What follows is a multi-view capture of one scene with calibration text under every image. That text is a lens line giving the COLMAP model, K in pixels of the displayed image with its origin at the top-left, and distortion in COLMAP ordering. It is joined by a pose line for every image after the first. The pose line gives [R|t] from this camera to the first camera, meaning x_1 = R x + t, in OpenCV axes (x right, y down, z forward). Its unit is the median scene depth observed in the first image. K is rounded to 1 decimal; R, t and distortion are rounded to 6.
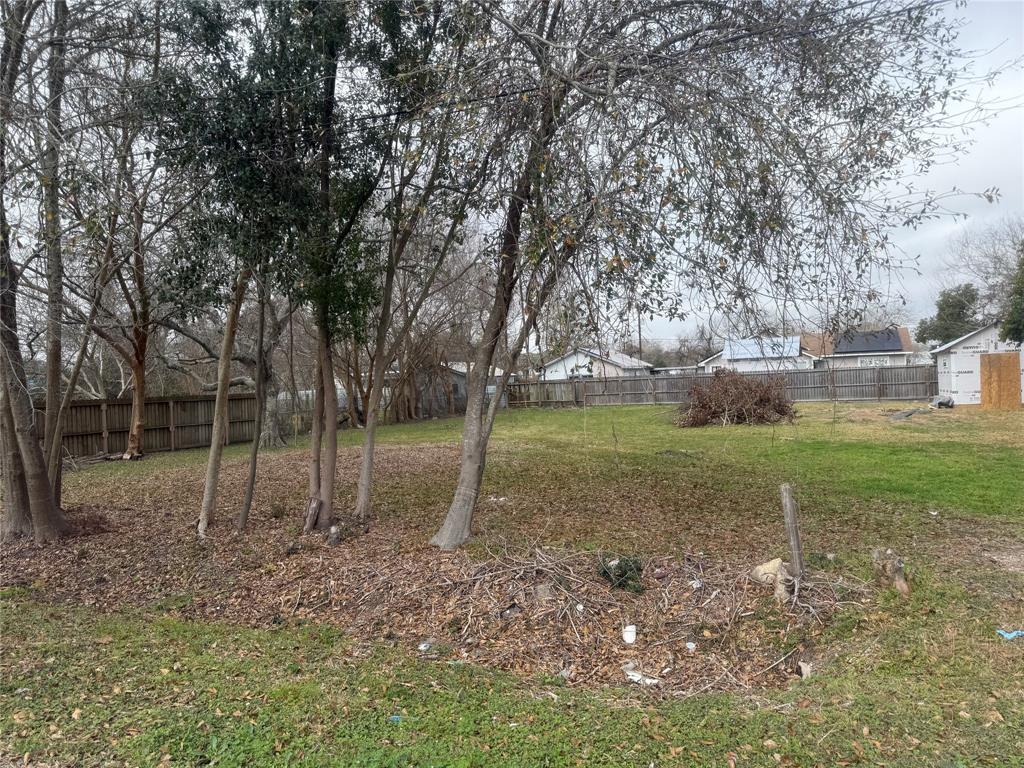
lens RADIAL K [[730.8, 0, 508.4], [0, 730.8, 380.9], [0, 0, 1]] dist [0.049527, -0.049024]
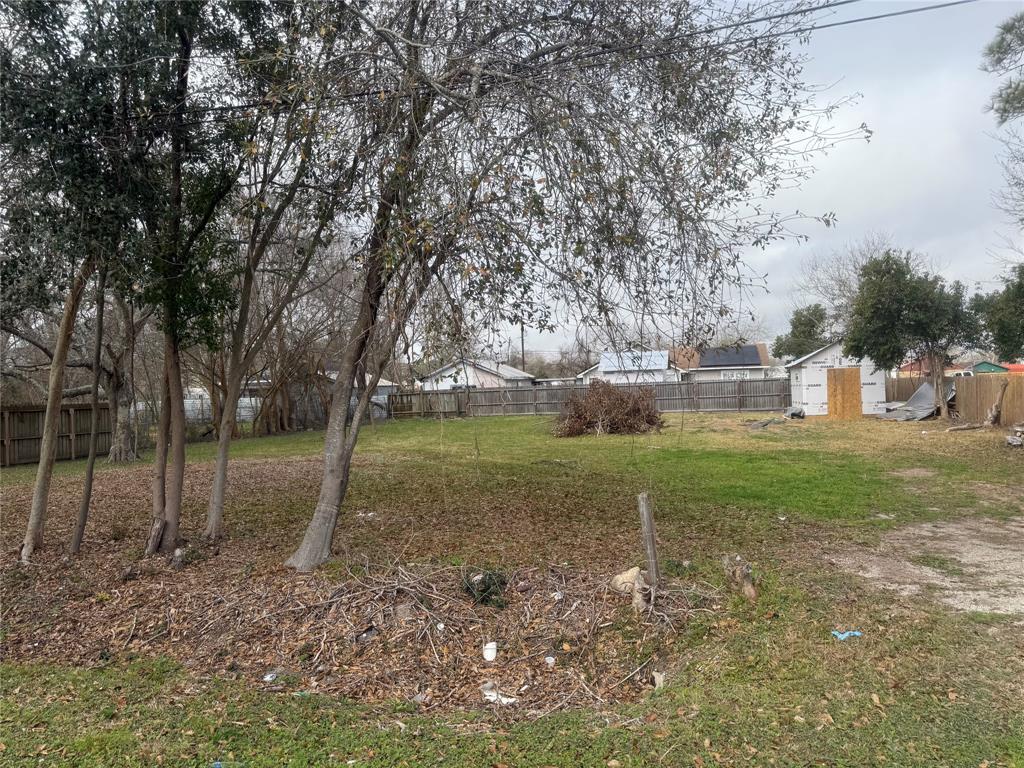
lens RADIAL K [[730.7, 0, 510.4], [0, 730.7, 379.5], [0, 0, 1]] dist [0.067517, -0.086310]
pose [[0.987103, 0.007956, 0.159889, 0.023526], [-0.005370, 0.999848, -0.016597, -0.000155], [-0.159997, 0.015525, 0.986995, 0.019298]]
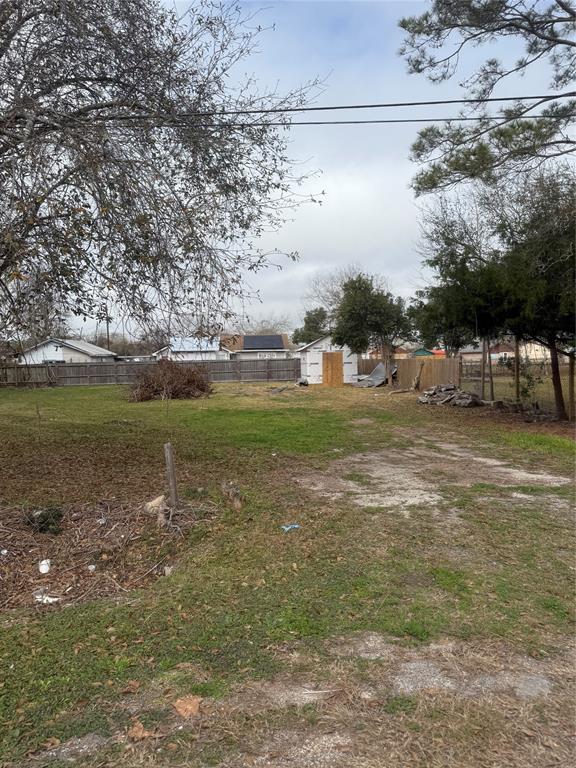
lens RADIAL K [[541.5, 0, 288.0], [0, 541.5, 384.0], [0, 0, 1]] dist [0.139155, -0.264244]
pose [[0.881731, -0.003733, 0.471739, 0.062679], [-0.011496, 0.999502, 0.029397, -0.006497], [-0.471613, -0.031343, 0.881248, -0.031137]]
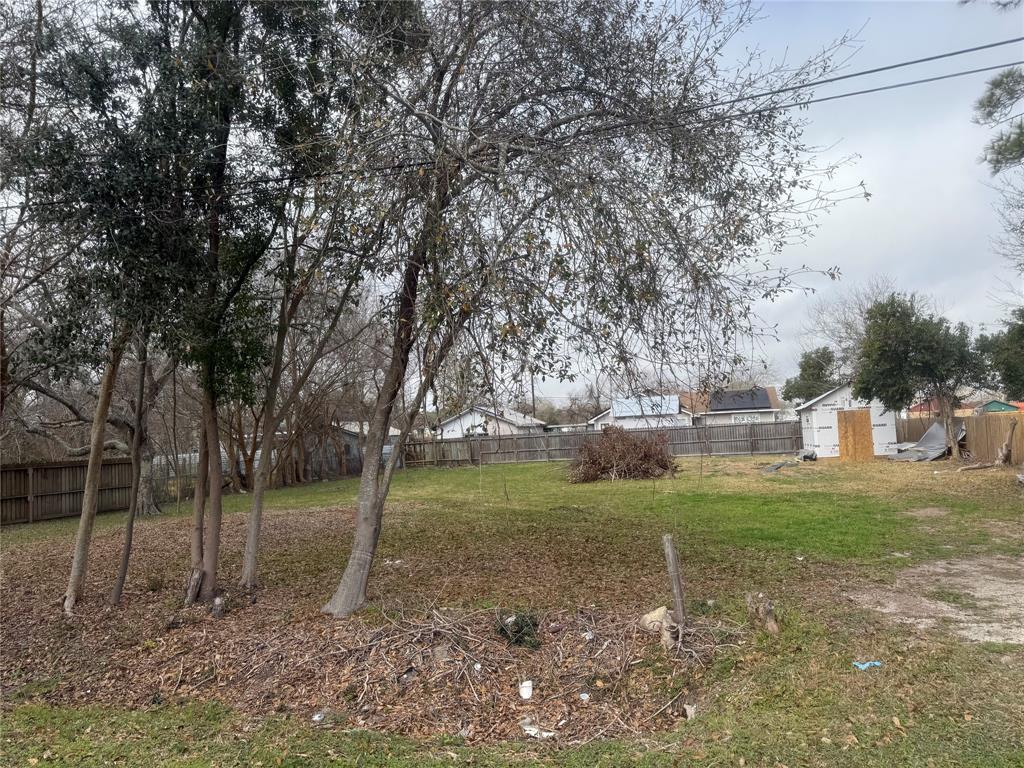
lens RADIAL K [[730.1, 0, 516.1], [0, 730.1, 389.3], [0, 0, 1]] dist [0.055139, -0.066811]
pose [[0.988021, -0.002161, 0.154307, -0.004141], [0.012778, 0.997614, -0.067845, -0.001423], [-0.153792, 0.069004, 0.985691, -0.022642]]
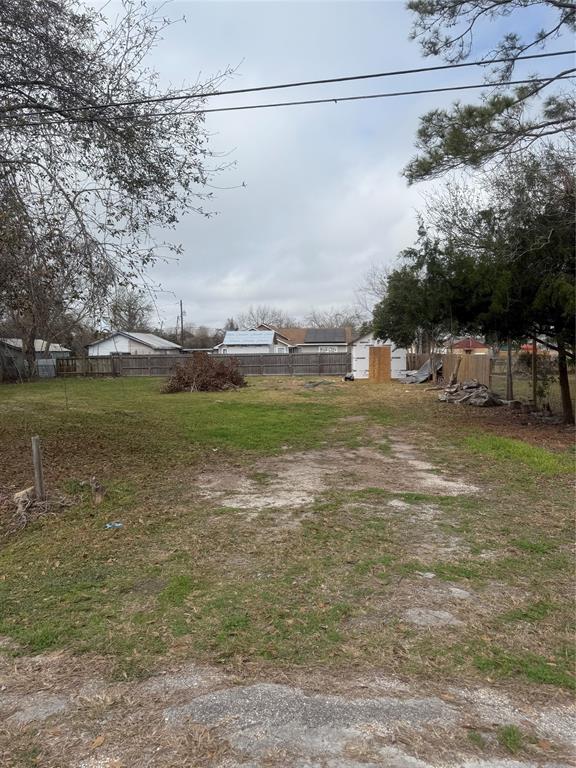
lens RADIAL K [[541.5, 0, 288.0], [0, 541.5, 384.0], [0, 0, 1]] dist [0.139155, -0.264244]
pose [[0.940875, 0.007407, 0.338673, 0.361890], [-0.023692, 0.998752, 0.043977, -0.017368], [-0.337925, -0.049401, 0.939876, -0.141833]]
